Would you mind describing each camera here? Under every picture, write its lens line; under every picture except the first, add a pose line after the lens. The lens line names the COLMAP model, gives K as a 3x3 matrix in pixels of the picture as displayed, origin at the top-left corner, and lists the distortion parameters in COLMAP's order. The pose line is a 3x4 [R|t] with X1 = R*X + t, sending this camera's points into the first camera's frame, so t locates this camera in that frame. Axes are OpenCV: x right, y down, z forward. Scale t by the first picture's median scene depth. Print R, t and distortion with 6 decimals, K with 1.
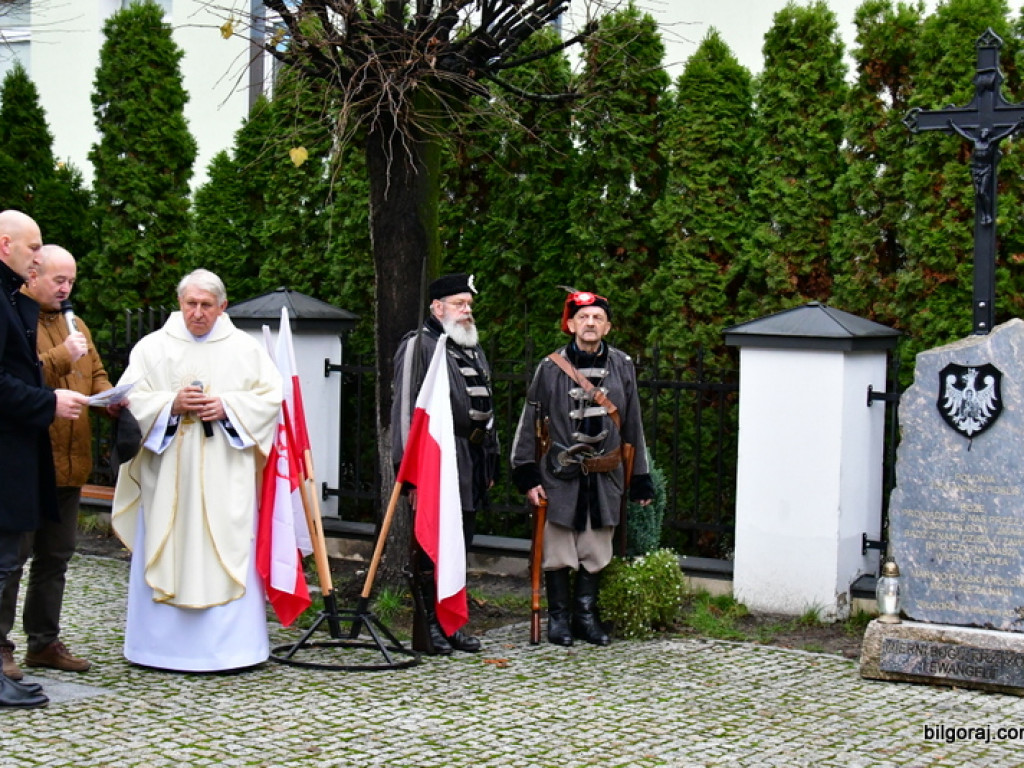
lens RADIAL K [[1895.7, 0, 533.3], [0, 1895.7, 391.4], [0, 0, 1]] dist [-0.026807, 0.000000]
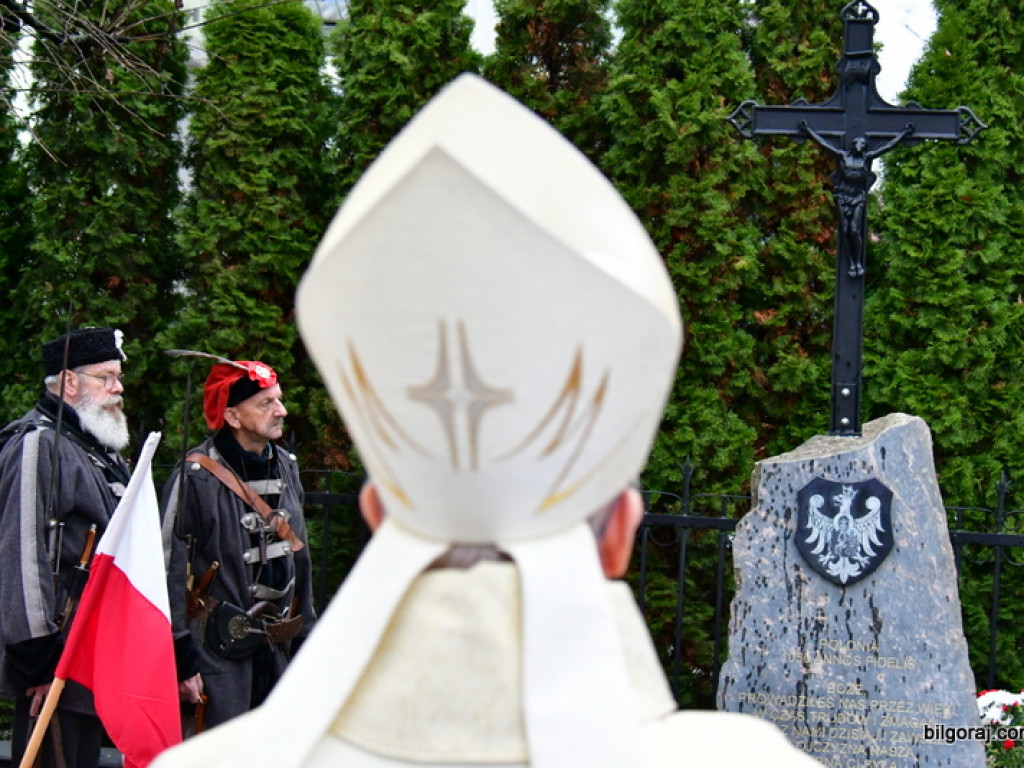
lens RADIAL K [[2630.3, 0, 514.7], [0, 2630.3, 405.4], [0, 0, 1]] dist [0.008688, 0.000000]
pose [[0.906676, 0.013477, 0.421613, -0.263545], [-0.006795, 0.999826, -0.017349, -0.022421], [-0.421773, 0.012865, 0.906610, 0.172930]]
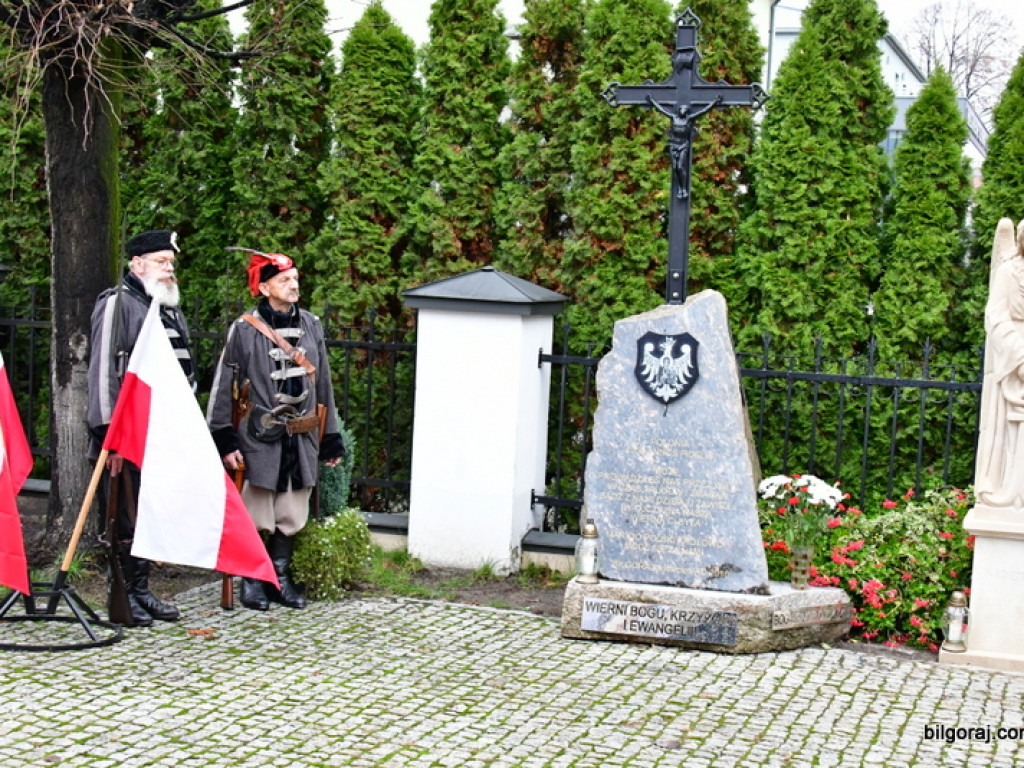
lens RADIAL K [[1647.1, 0, 515.2], [0, 1647.1, 386.1], [0, 0, 1]] dist [-0.003459, 0.000000]
pose [[0.967277, 0.006026, 0.253650, -0.073875], [-0.014287, 0.999425, 0.030740, -0.011035], [-0.253319, -0.033358, 0.966808, 0.138760]]
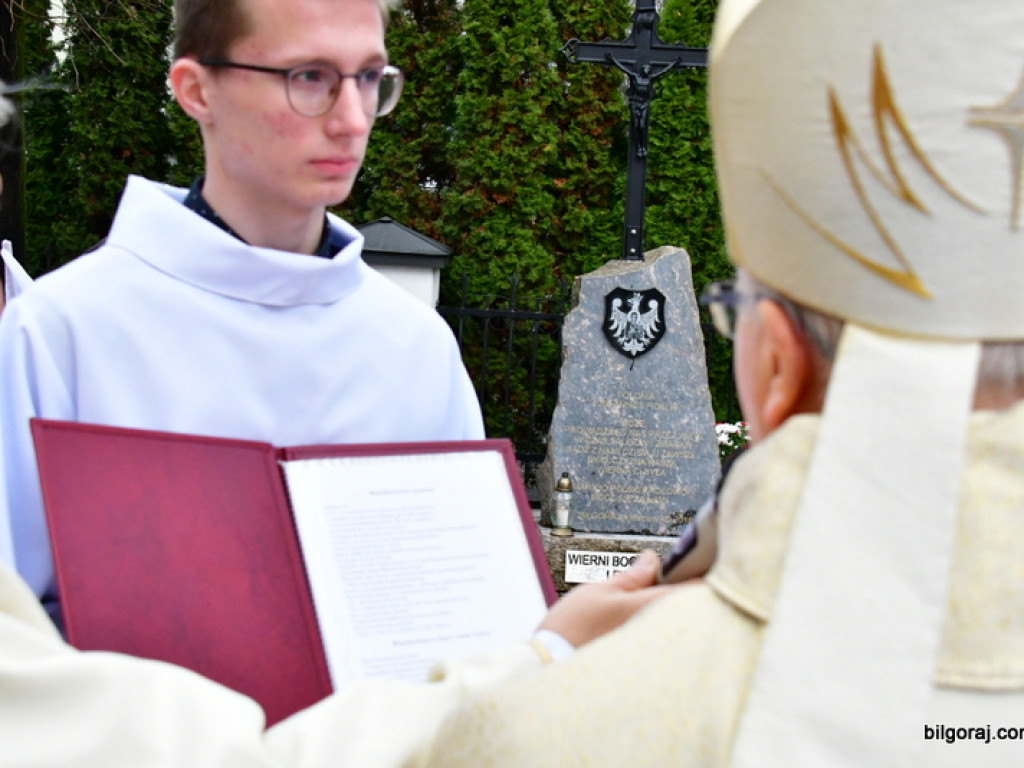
lens RADIAL K [[1568.4, 0, 514.0], [0, 1568.4, 380.1], [0, 0, 1]] dist [-0.002523, 0.000000]
pose [[0.841002, -0.026142, 0.540400, -0.284174], [-0.013510, 0.997506, 0.069280, -0.021819], [-0.540864, -0.065565, 0.838551, 0.277858]]
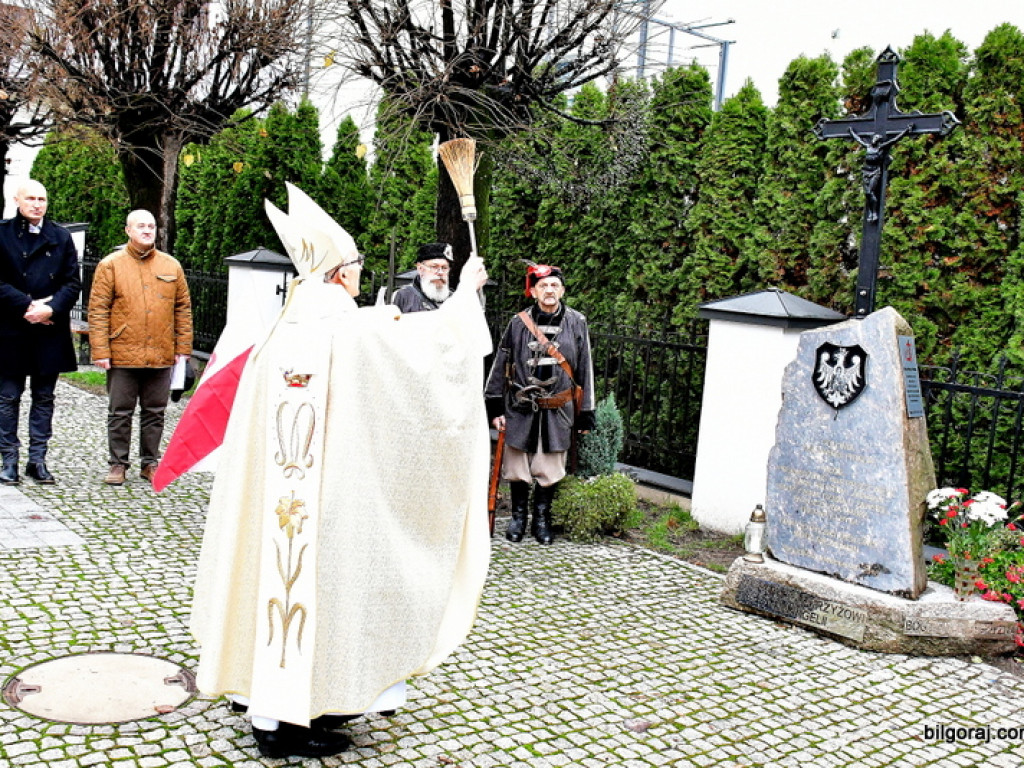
lens RADIAL K [[1052.5, 0, 518.0], [0, 1052.5, 384.9], [0, 0, 1]] dist [-0.035027, 0.000000]
pose [[0.955043, 0.086182, -0.283666, 0.211840], [-0.074209, 0.995849, 0.052707, -0.008351], [0.287030, -0.029287, 0.957474, 0.324637]]
